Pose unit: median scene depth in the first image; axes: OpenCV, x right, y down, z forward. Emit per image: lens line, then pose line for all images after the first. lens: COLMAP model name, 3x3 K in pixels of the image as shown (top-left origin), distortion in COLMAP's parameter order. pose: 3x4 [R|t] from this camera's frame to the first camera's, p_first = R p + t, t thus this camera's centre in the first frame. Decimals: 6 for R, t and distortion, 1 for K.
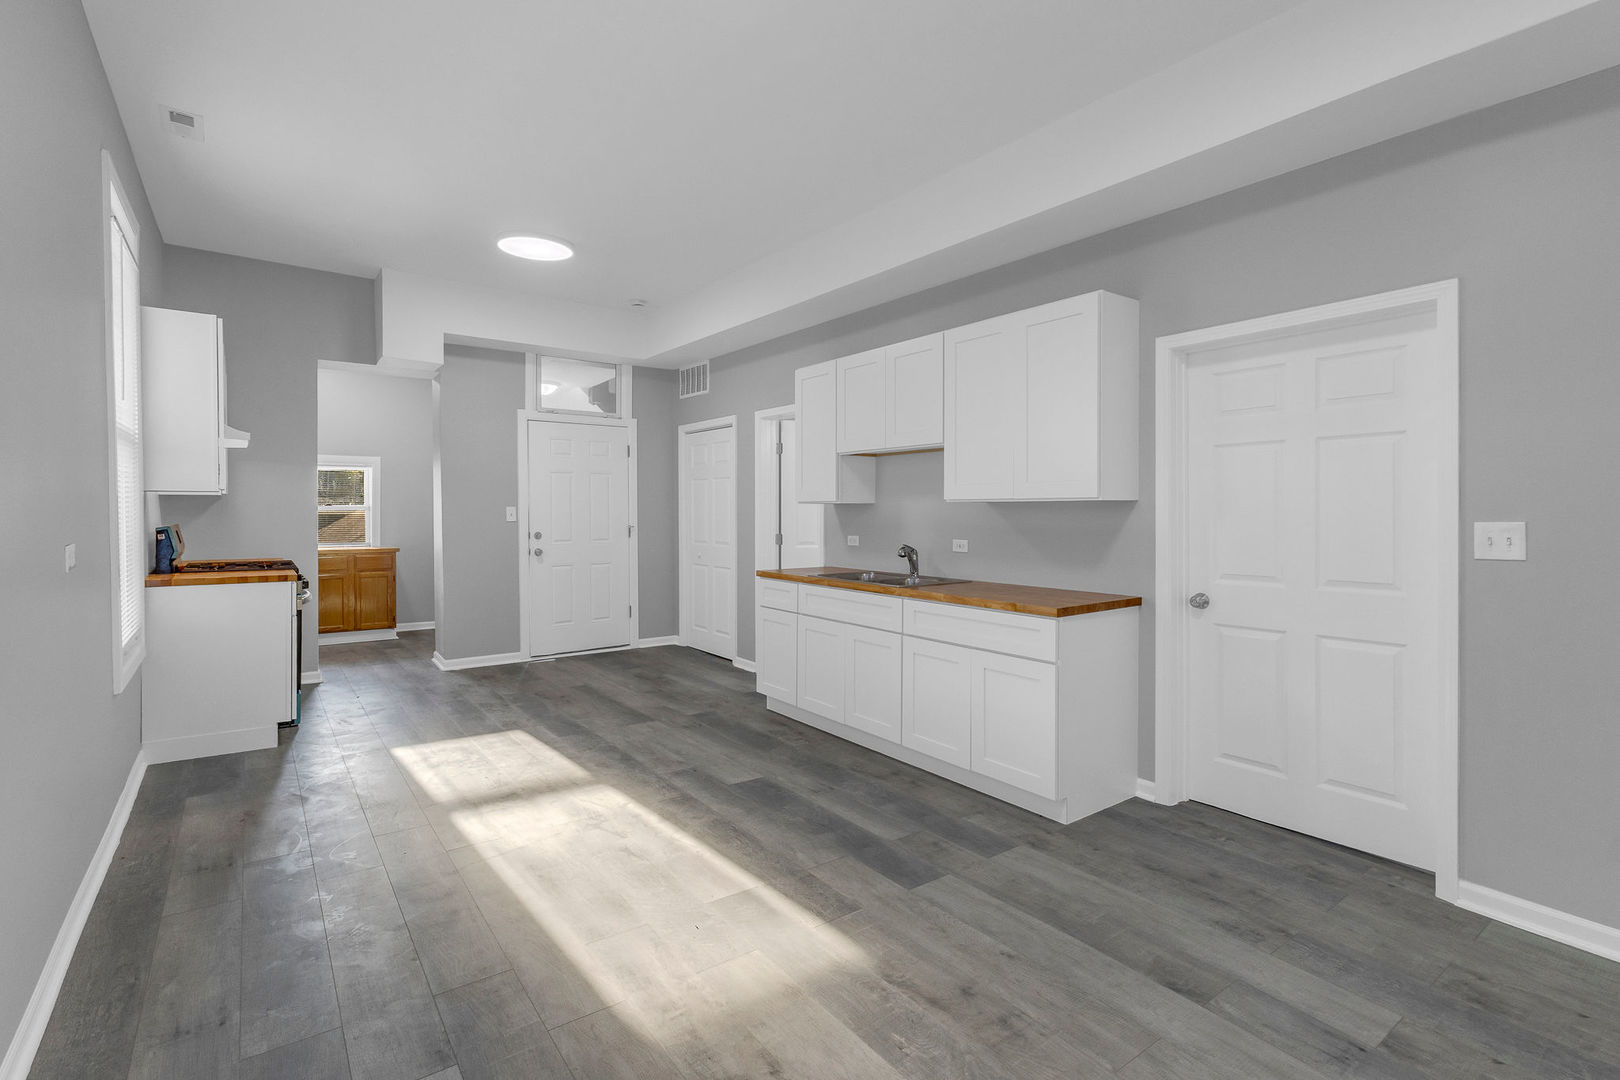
lens RADIAL K [[785.0, 0, 810.0], [0, 785.0, 540.0], [0, 0, 1]] dist [0.002372, 0.000100]
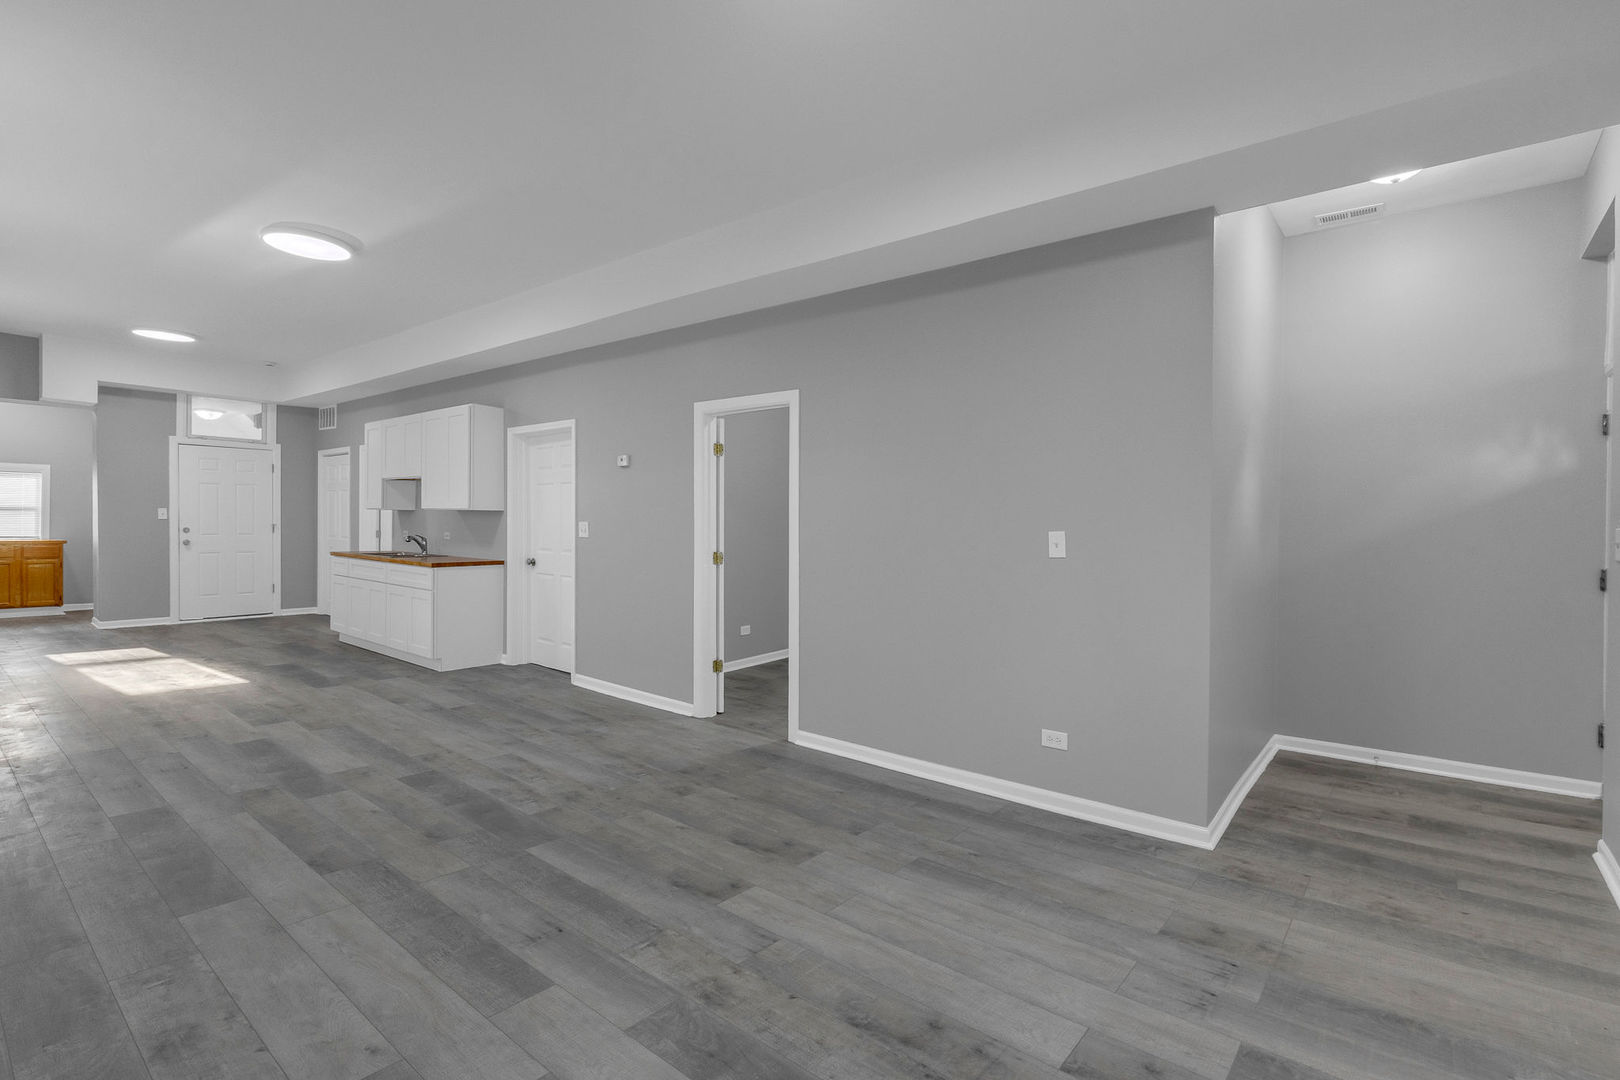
lens RADIAL K [[748.9, 0, 810.0], [0, 748.9, 540.0], [0, 0, 1]] dist [-0.000996, -0.000512]
pose [[0.965146, 0.006002, 0.261641, 0.350786], [-0.003875, 0.999955, -0.008643, 0.018505], [-0.261682, 0.007328, 0.965126, -0.518105]]
